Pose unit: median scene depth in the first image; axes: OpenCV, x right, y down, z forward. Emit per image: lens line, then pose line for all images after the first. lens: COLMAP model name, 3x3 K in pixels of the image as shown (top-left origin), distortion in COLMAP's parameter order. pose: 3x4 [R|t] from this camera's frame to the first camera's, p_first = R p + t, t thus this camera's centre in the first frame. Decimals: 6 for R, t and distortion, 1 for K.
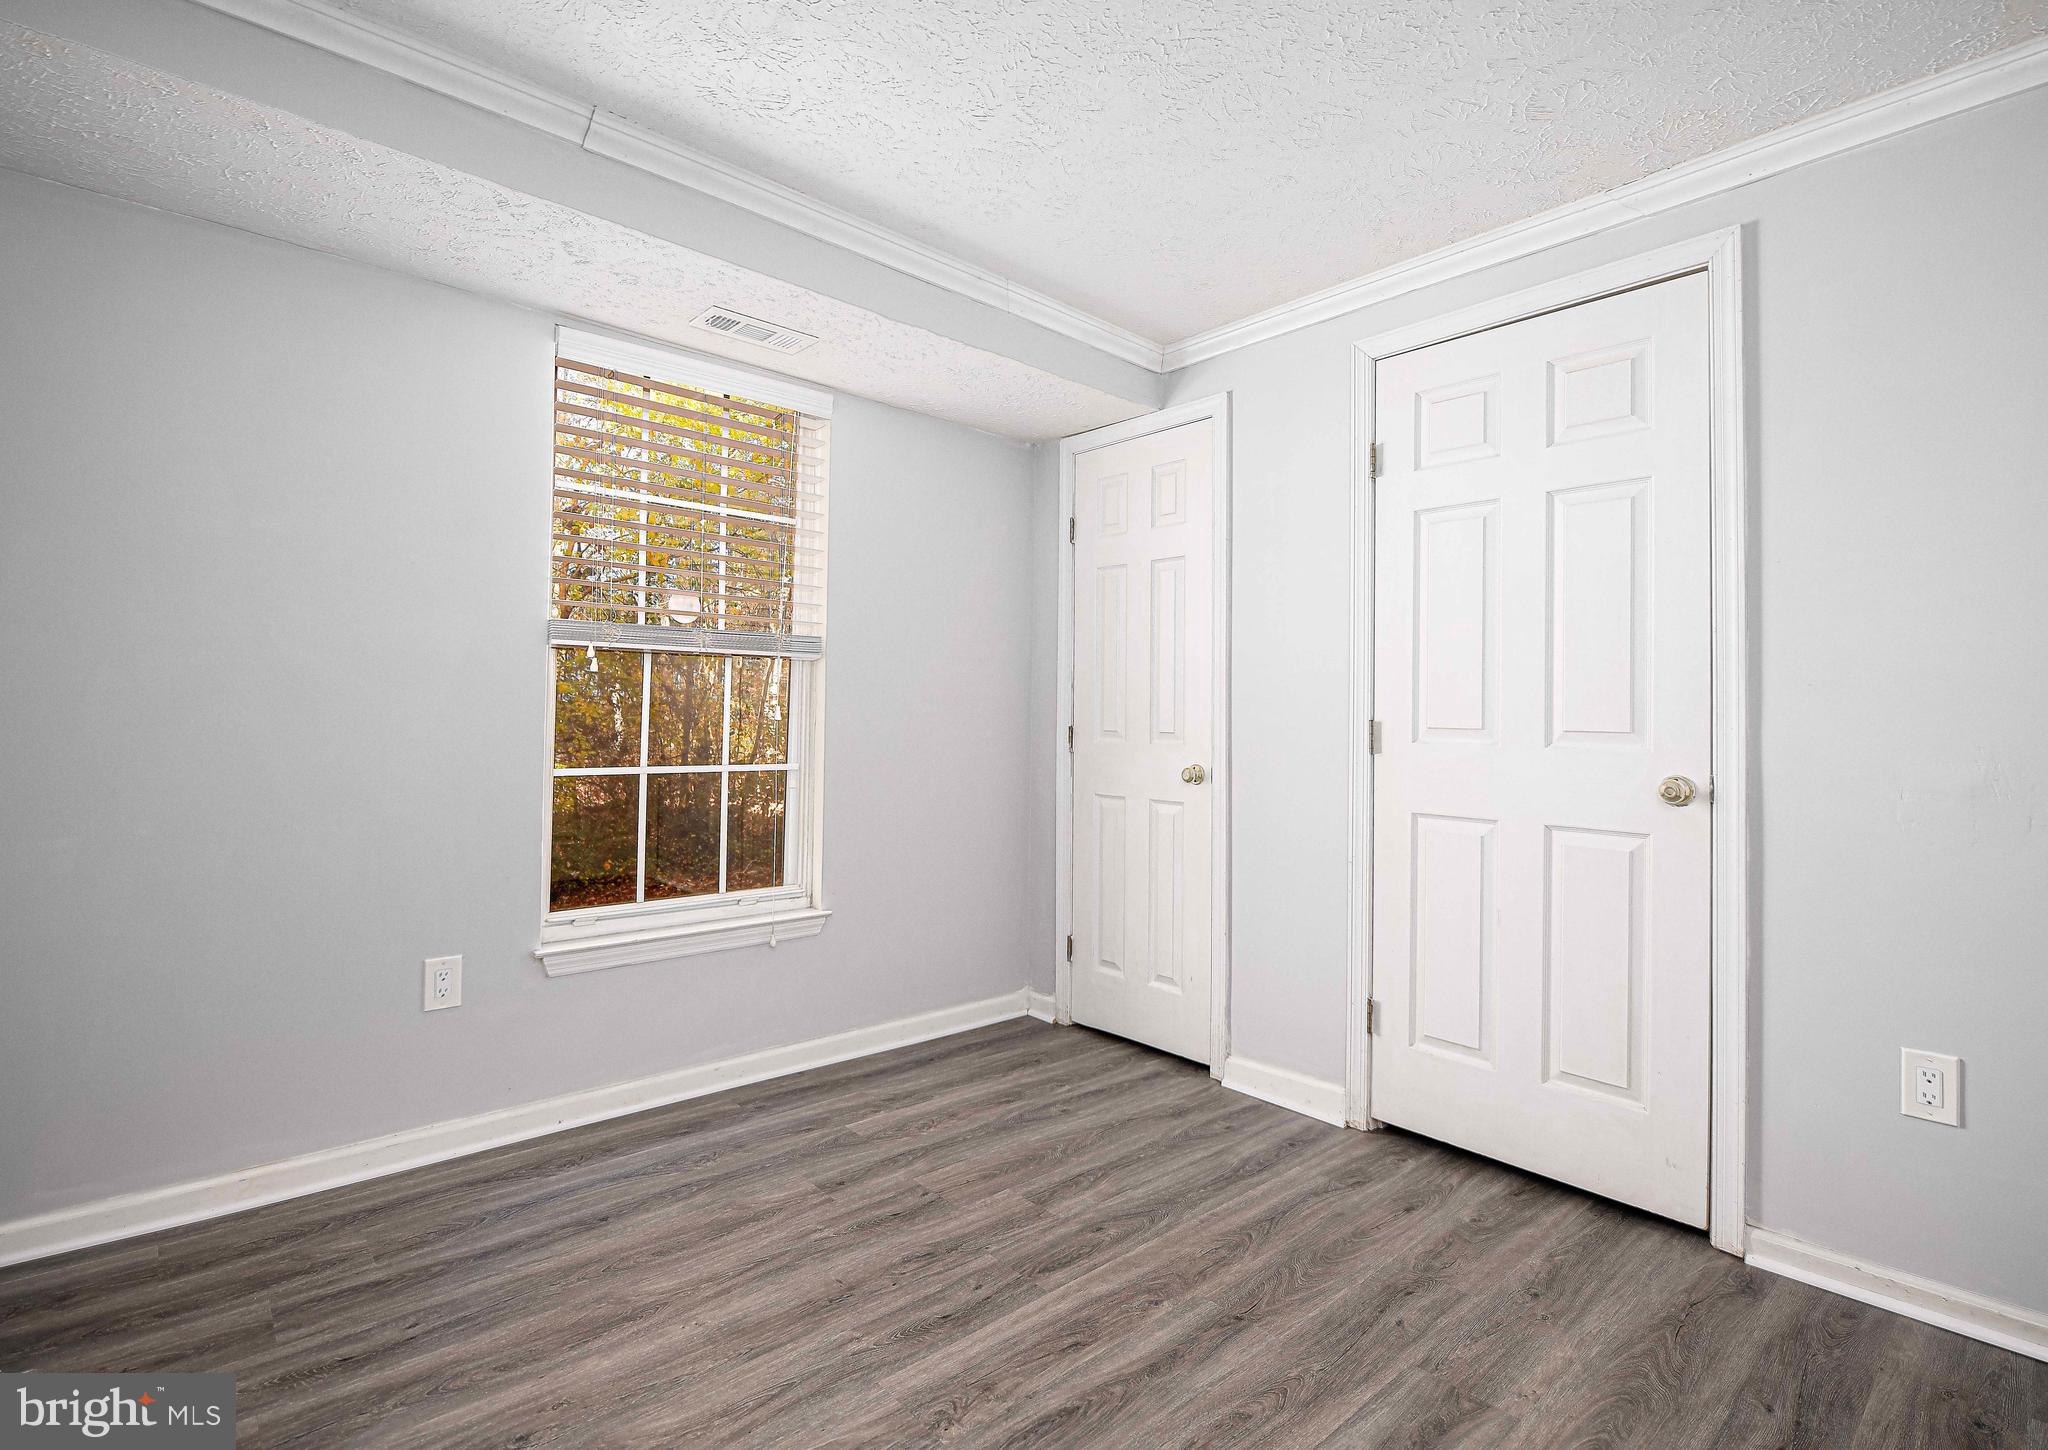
lens RADIAL K [[983.0, 0, 1024.9], [0, 983.0, 719.5], [0, 0, 1]] dist [-0.008282, -0.002813]
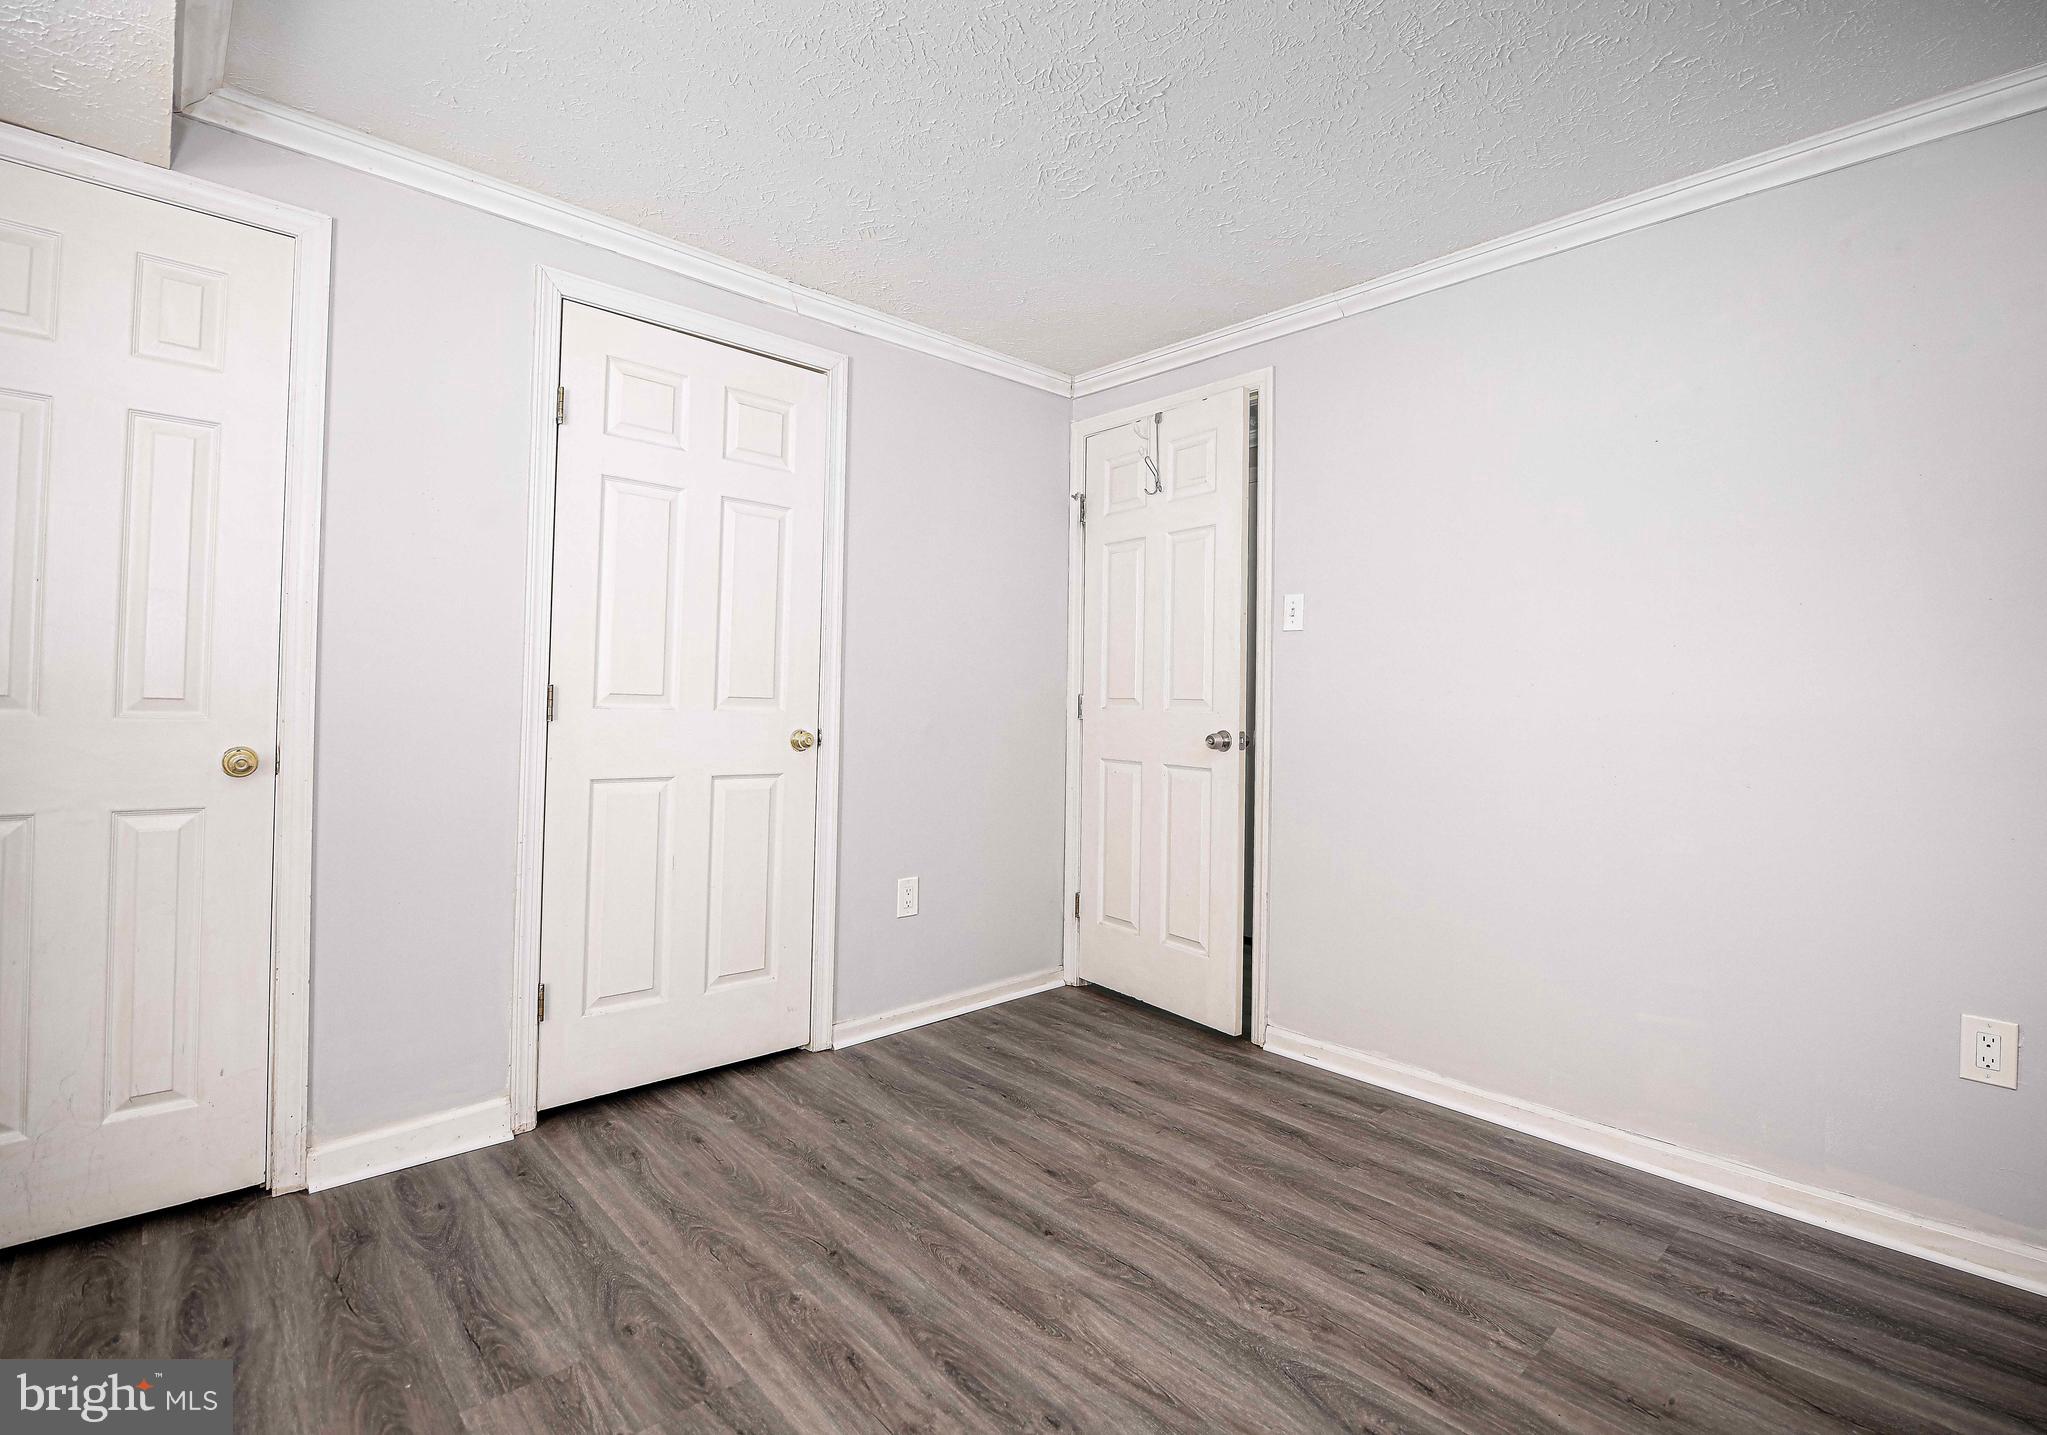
lens RADIAL K [[947.0, 0, 1025.0], [0, 947.0, 717.6], [0, 0, 1]] dist [-0.026720, 0.000530]
pose [[-0.028567, -0.021853, 0.999353, -0.653283], [-0.014810, 0.999661, 0.021436, 0.007337], [-0.999482, -0.014188, -0.028881, 0.690153]]
